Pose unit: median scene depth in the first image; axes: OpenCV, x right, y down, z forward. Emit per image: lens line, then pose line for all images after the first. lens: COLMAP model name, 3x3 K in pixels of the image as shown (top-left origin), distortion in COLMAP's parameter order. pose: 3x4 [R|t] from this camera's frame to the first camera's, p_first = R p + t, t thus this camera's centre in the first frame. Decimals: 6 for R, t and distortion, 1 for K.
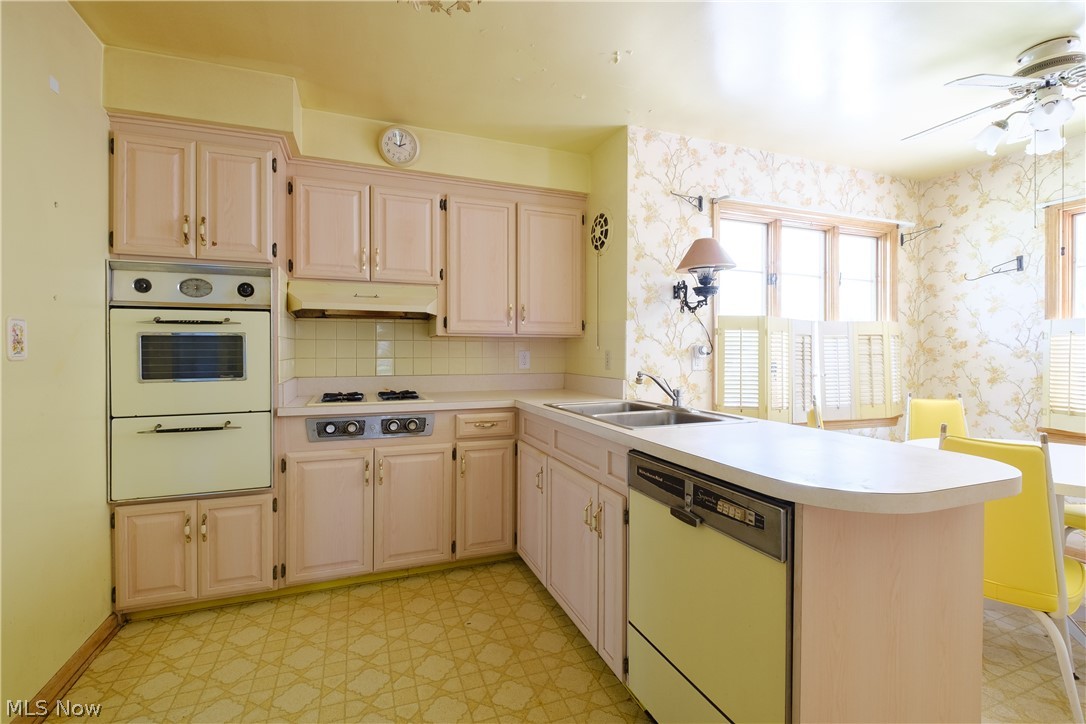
lens RADIAL K [[490.1, 0, 557.6], [0, 490.1, 354.4], [0, 0, 1]] dist [0.002585, -0.004854]
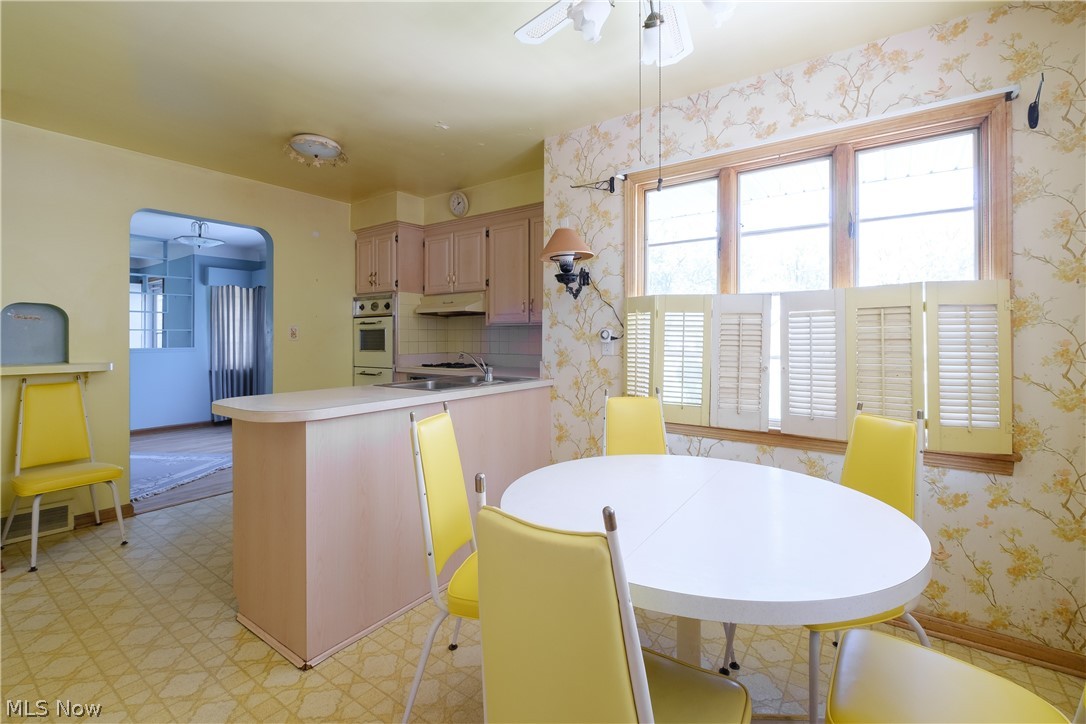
lens RADIAL K [[481.9, 0, 538.8], [0, 481.9, 336.4], [0, 0, 1]] dist [-0.000540, -0.000548]
pose [[0.544602, -0.002177, -0.838692, 1.109285], [0.001079, 0.999998, -0.001896, -0.004060], [0.838694, 0.000128, 0.544603, 0.385953]]
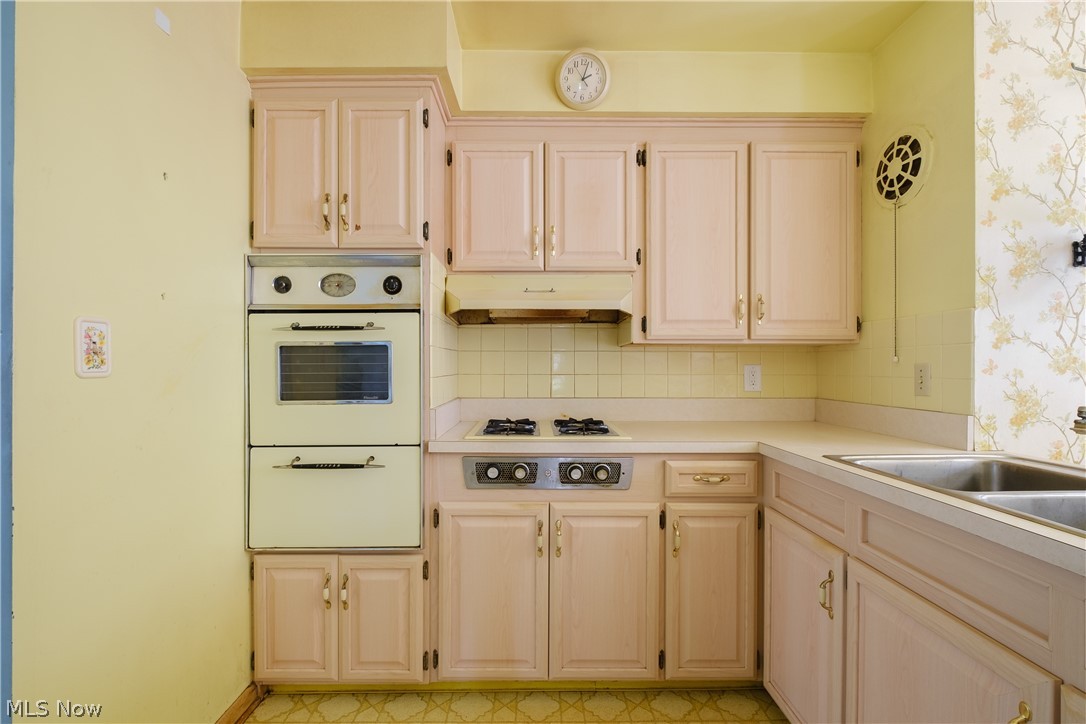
lens RADIAL K [[488.1, 0, 544.4], [0, 488.1, 367.0], [0, 0, 1]] dist [-0.001579, -0.000660]
pose [[0.934885, -0.001237, -0.354949, -0.122597], [-0.000957, 0.999982, -0.006005, 0.000240], [0.354950, 0.005953, 0.934866, 0.316477]]
